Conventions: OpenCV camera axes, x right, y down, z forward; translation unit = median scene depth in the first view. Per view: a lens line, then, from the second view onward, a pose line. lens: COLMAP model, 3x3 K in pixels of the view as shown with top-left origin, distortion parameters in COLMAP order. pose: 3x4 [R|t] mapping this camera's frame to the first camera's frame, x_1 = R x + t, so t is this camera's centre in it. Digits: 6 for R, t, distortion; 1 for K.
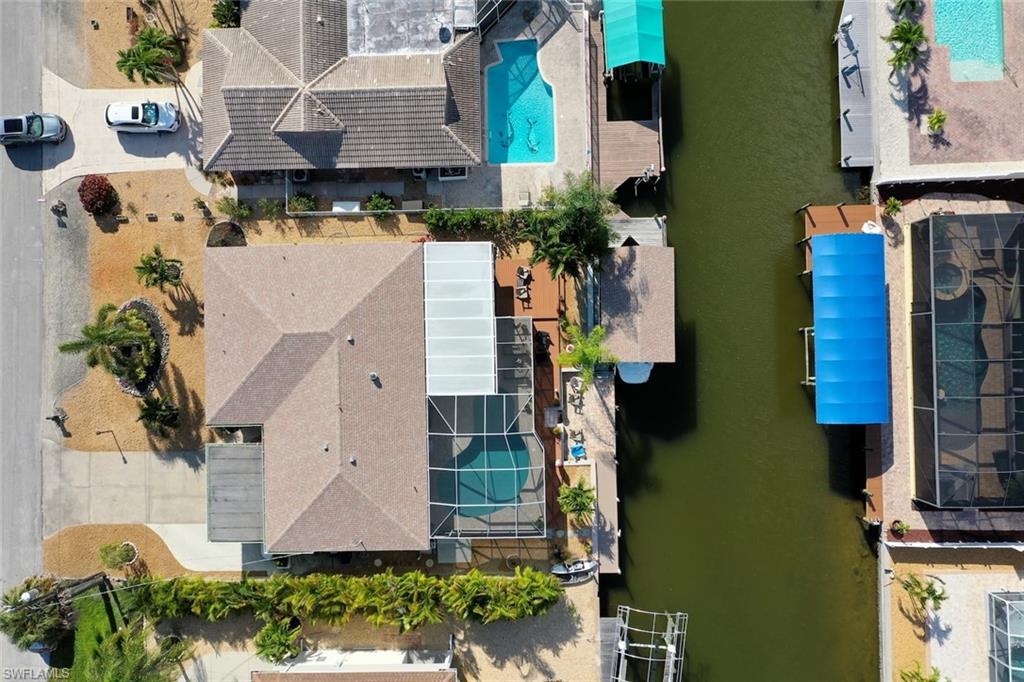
lens RADIAL K [[816.7, 0, 507.3], [0, 816.7, 341.2], [0, 0, 1]] dist [0.015286, 0.004482]
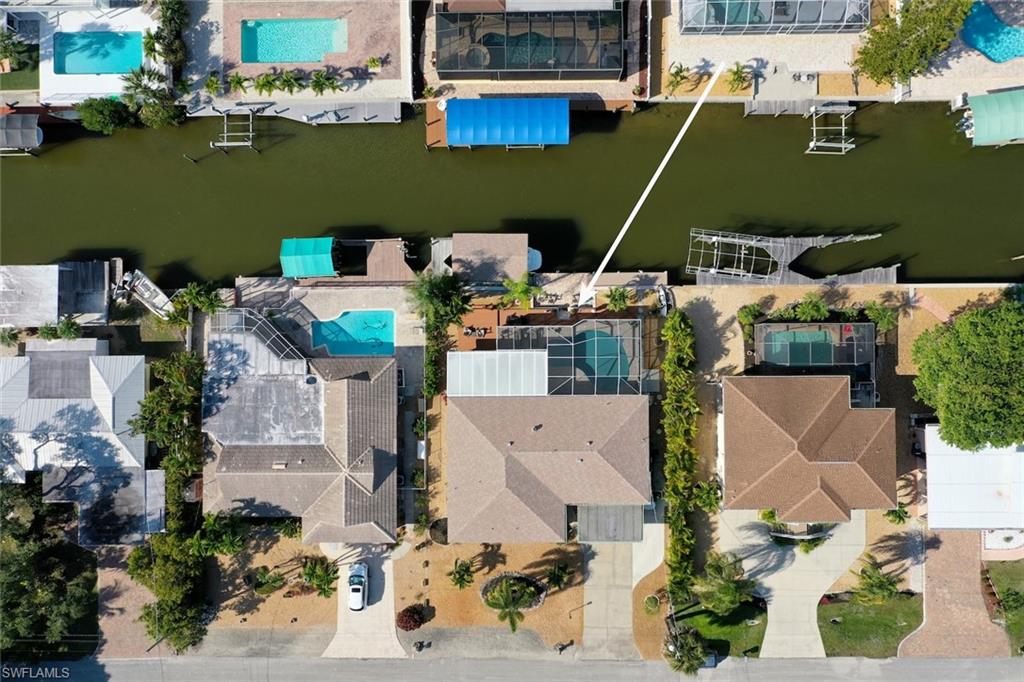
lens RADIAL K [[816.7, 0, 511.9], [0, 816.7, 337.9], [0, 0, 1]] dist [0.015286, 0.004482]
pose [[0.014079, -0.998542, 0.052102, -0.068236], [0.999892, 0.014276, 0.003408, -0.006582], [-0.004147, 0.052049, 0.998636, -0.505261]]
